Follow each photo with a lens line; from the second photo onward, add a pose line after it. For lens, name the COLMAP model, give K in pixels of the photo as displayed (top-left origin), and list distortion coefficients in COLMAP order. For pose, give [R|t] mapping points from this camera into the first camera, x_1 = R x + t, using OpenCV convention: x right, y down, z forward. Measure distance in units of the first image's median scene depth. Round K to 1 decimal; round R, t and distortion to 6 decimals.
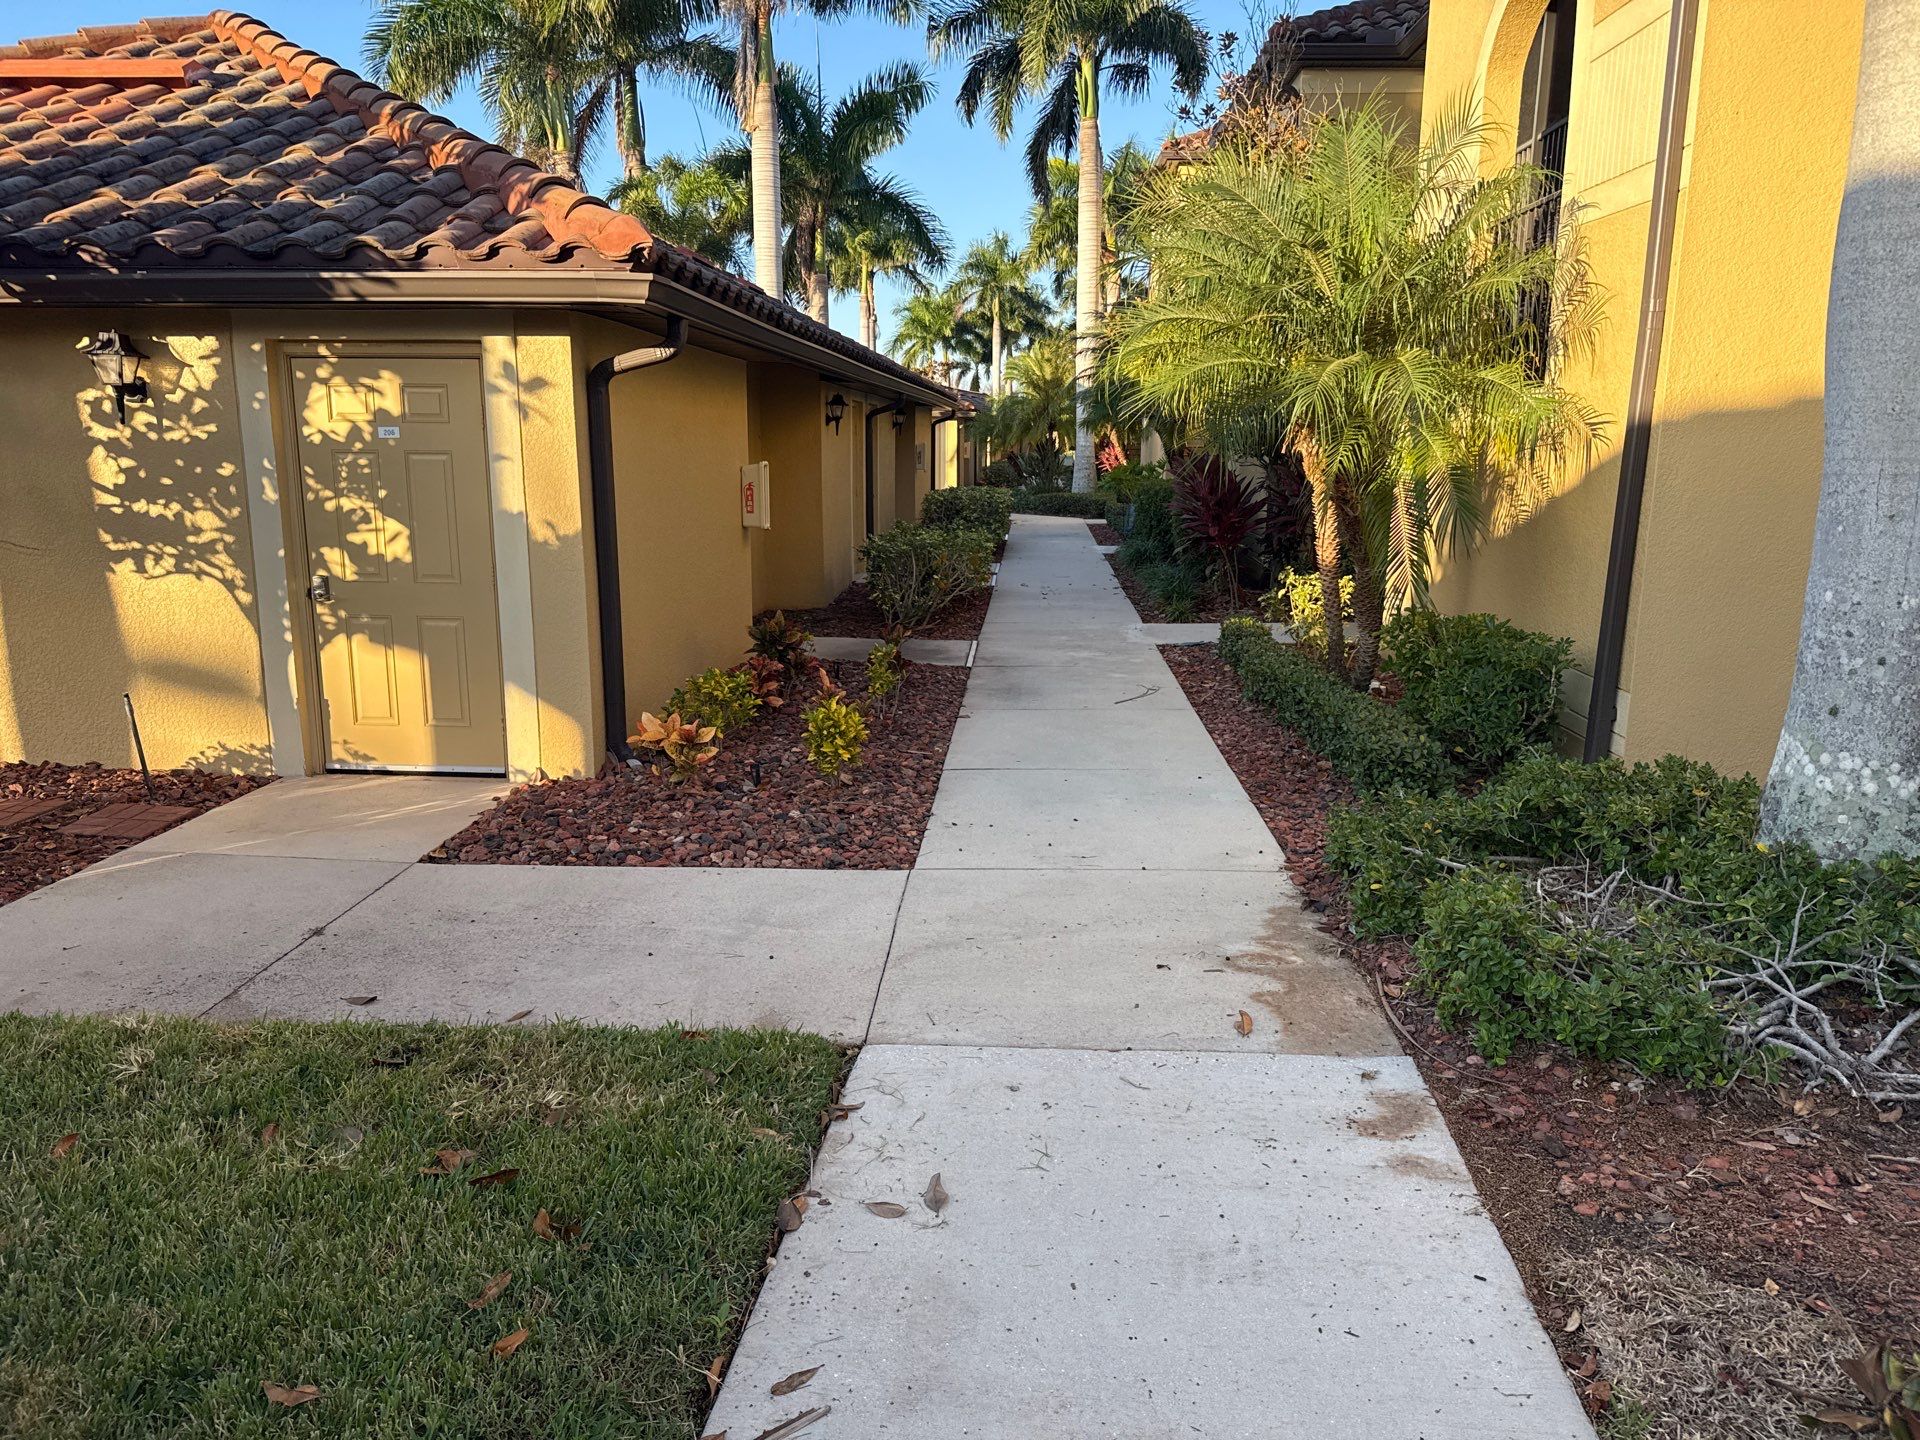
lens RADIAL K [[1345.6, 0, 960.0], [0, 1345.6, 720.0], [0, 0, 1]] dist [0.005809, -0.005822]
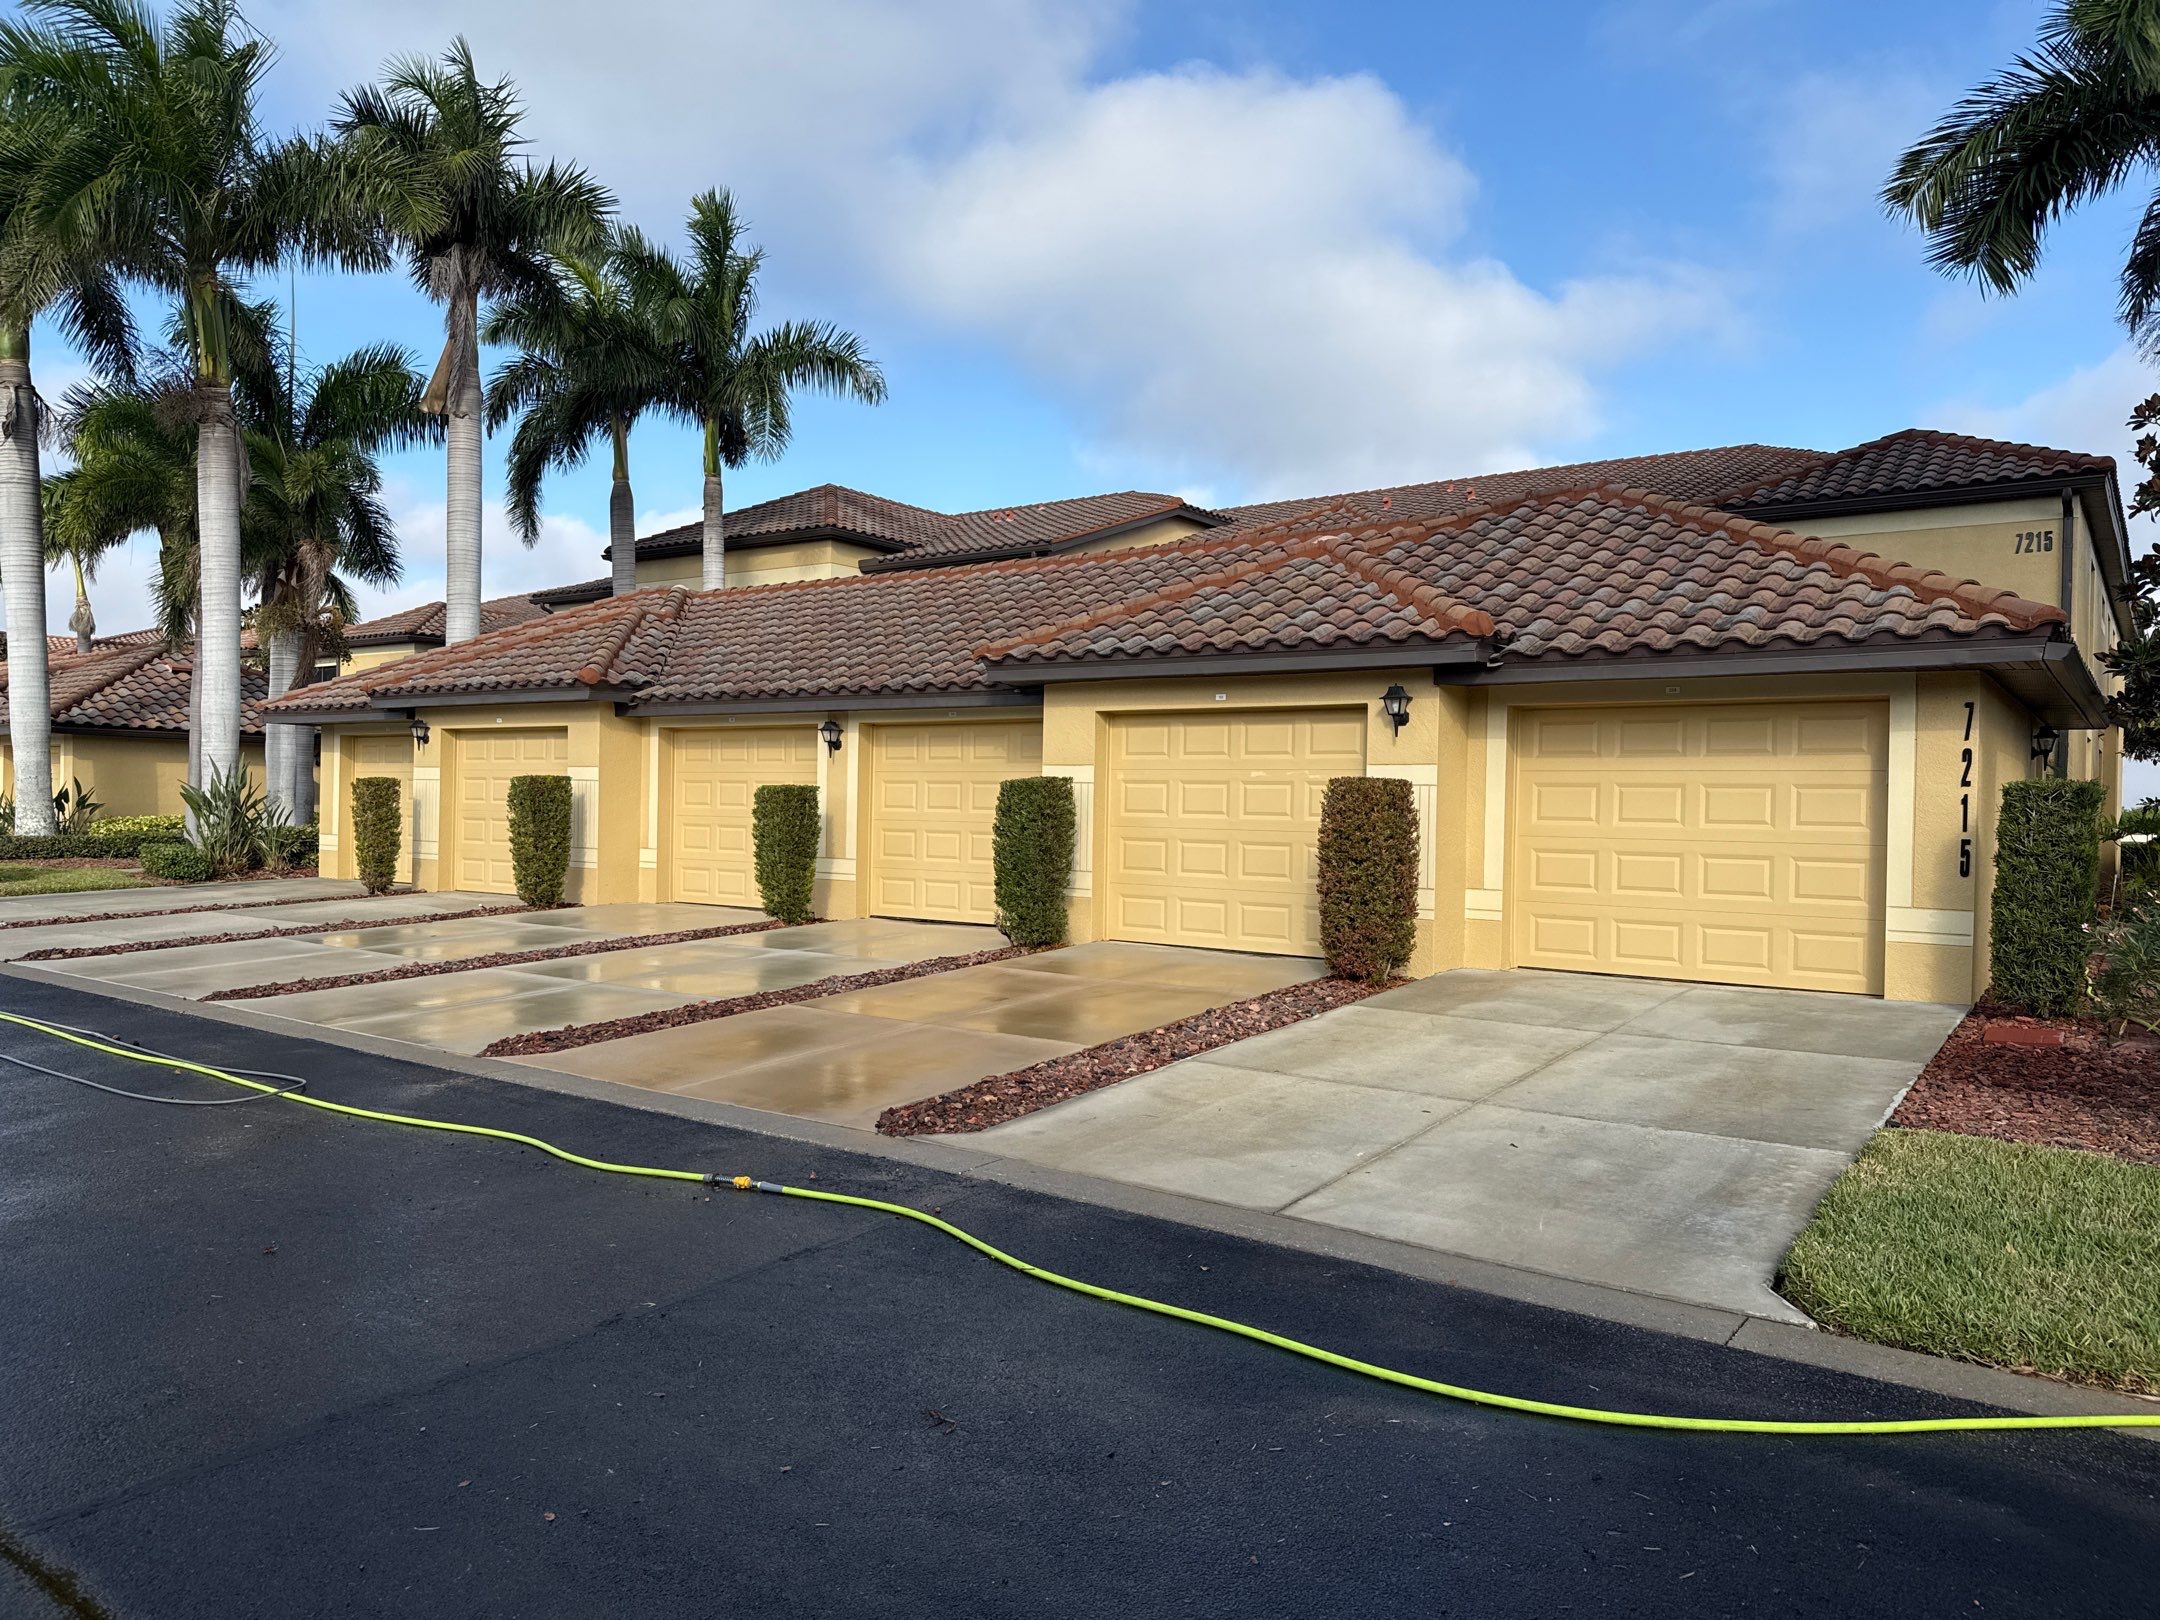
lens RADIAL K [[1517.3, 0, 1065.5], [0, 1517.3, 820.0], [0, 0, 1]] dist [-0.001403, 0.004068]
pose [[0.545222, -0.000725, 0.838291, -1.298007], [0.159264, 0.981876, -0.102736, -0.058143], [-0.823024, 0.189524, 0.535456, 0.396307]]
